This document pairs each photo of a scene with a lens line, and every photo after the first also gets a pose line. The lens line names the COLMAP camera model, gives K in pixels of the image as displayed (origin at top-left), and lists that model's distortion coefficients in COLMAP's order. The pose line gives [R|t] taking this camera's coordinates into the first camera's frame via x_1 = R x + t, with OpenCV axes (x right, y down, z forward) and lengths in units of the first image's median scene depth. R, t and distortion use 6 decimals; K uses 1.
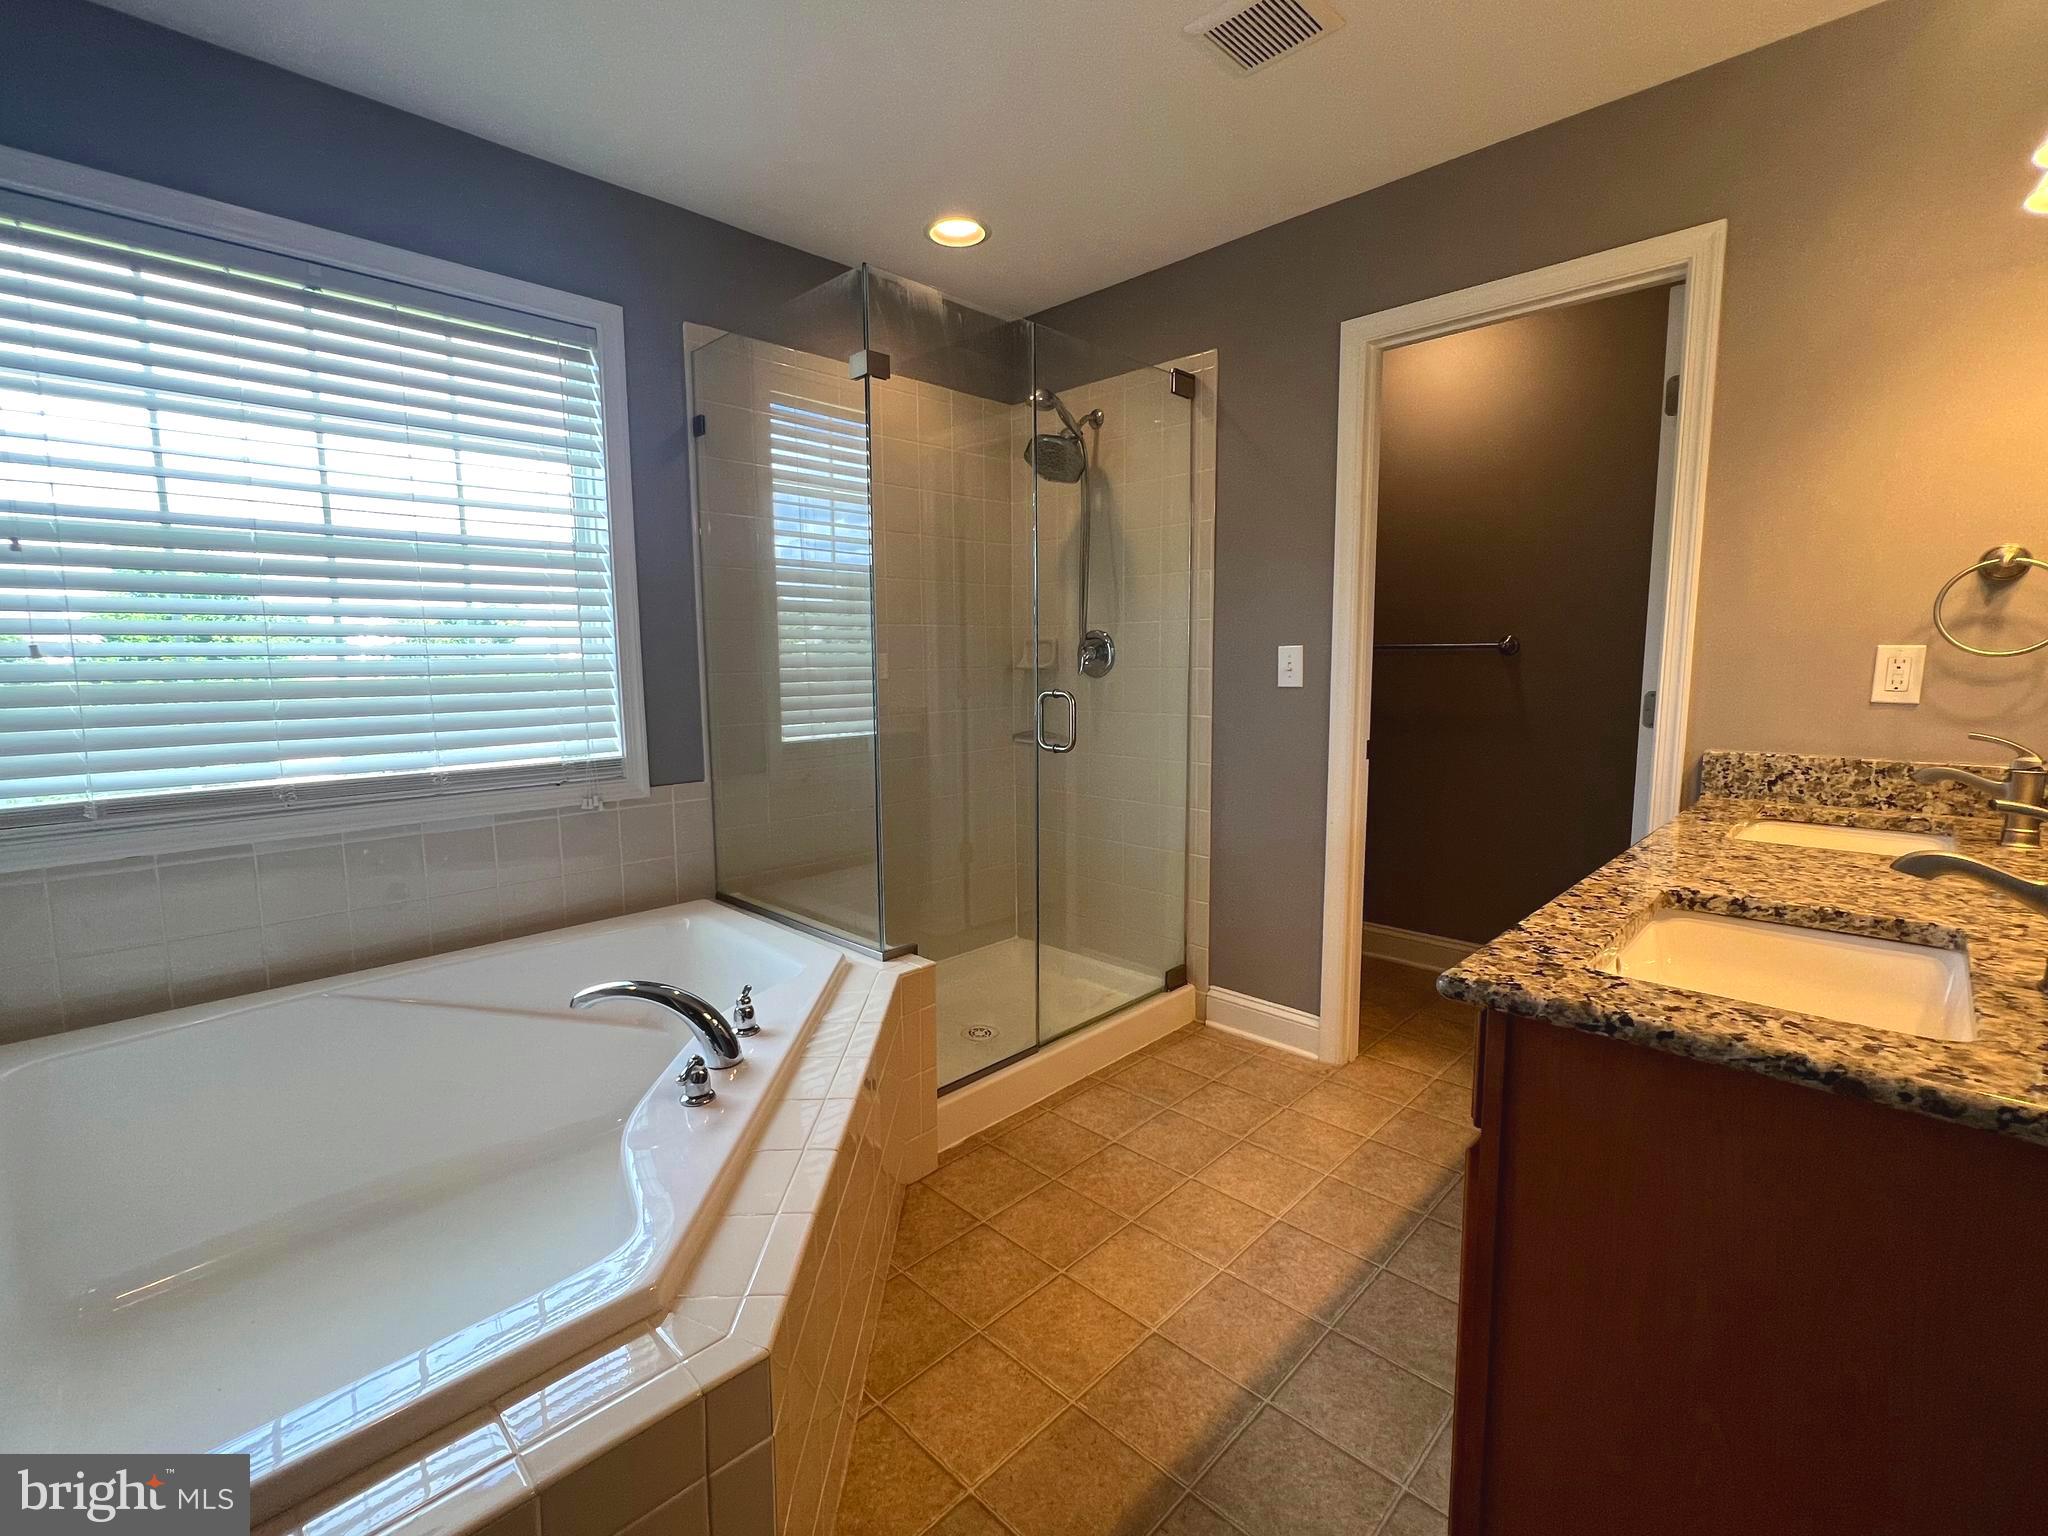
lens RADIAL K [[913.3, 0, 1023.0], [0, 913.3, 765.2], [0, 0, 1]] dist [0.000934, 0.001315]
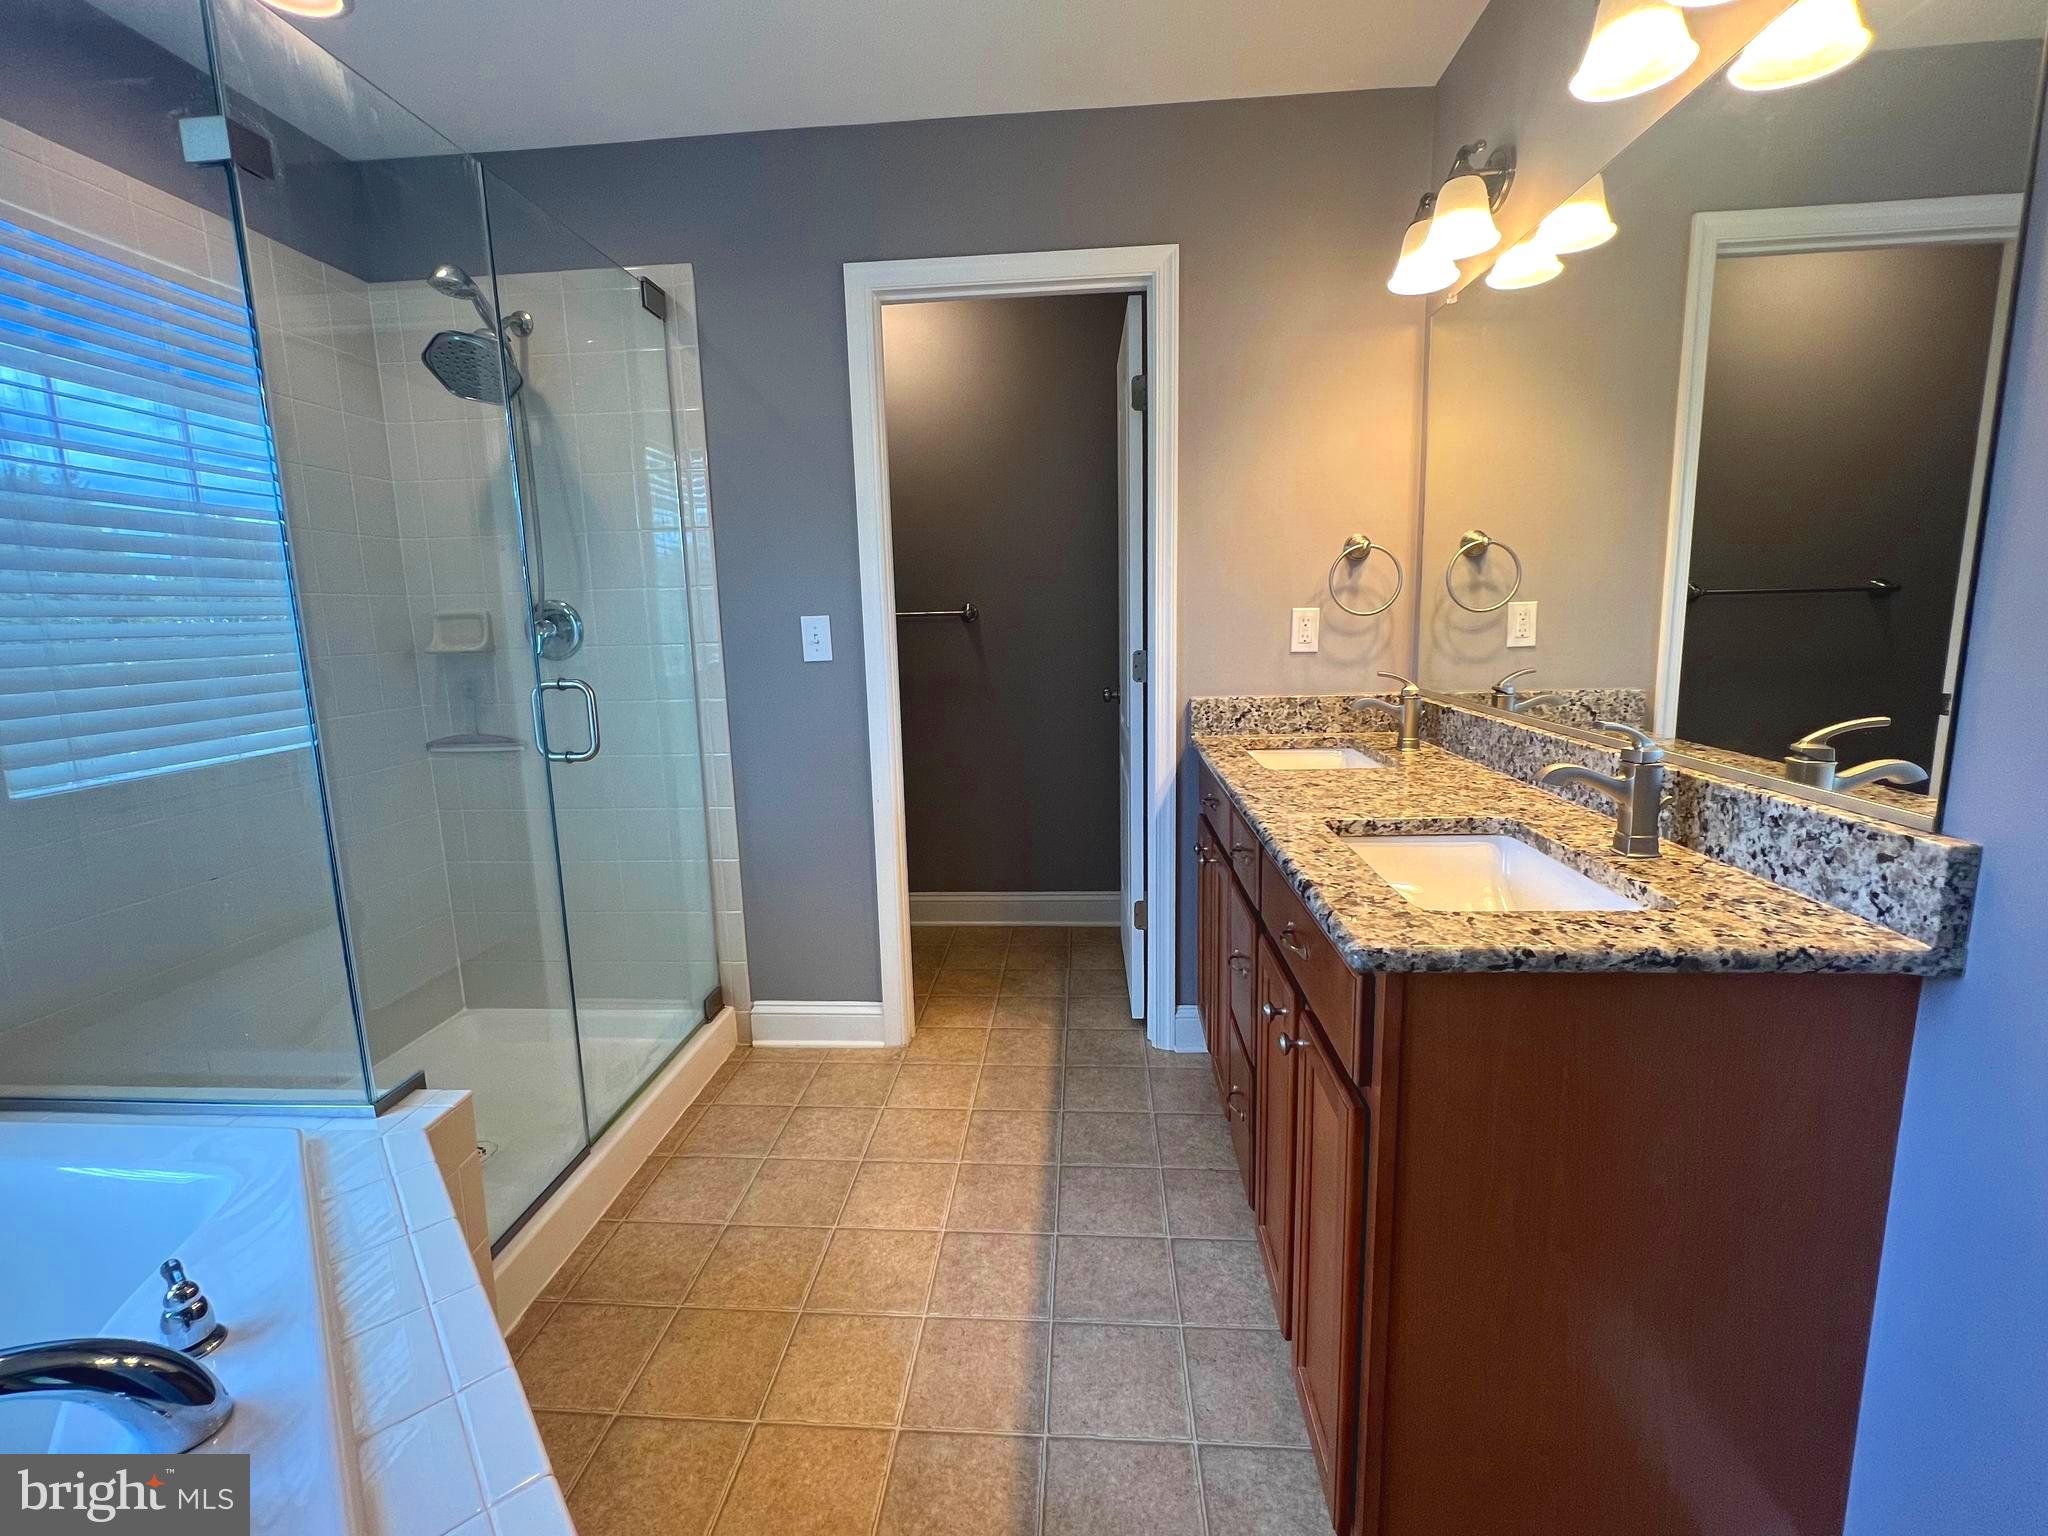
lens RADIAL K [[913.3, 0, 1022.3], [0, 913.3, 761.0], [0, 0, 1]] dist [0.000934, 0.001315]
pose [[0.765164, -0.117000, 0.633116, -0.195083], [0.098873, 0.993039, 0.064020, -0.033001], [-0.636199, 0.013613, 0.771405, 0.221822]]
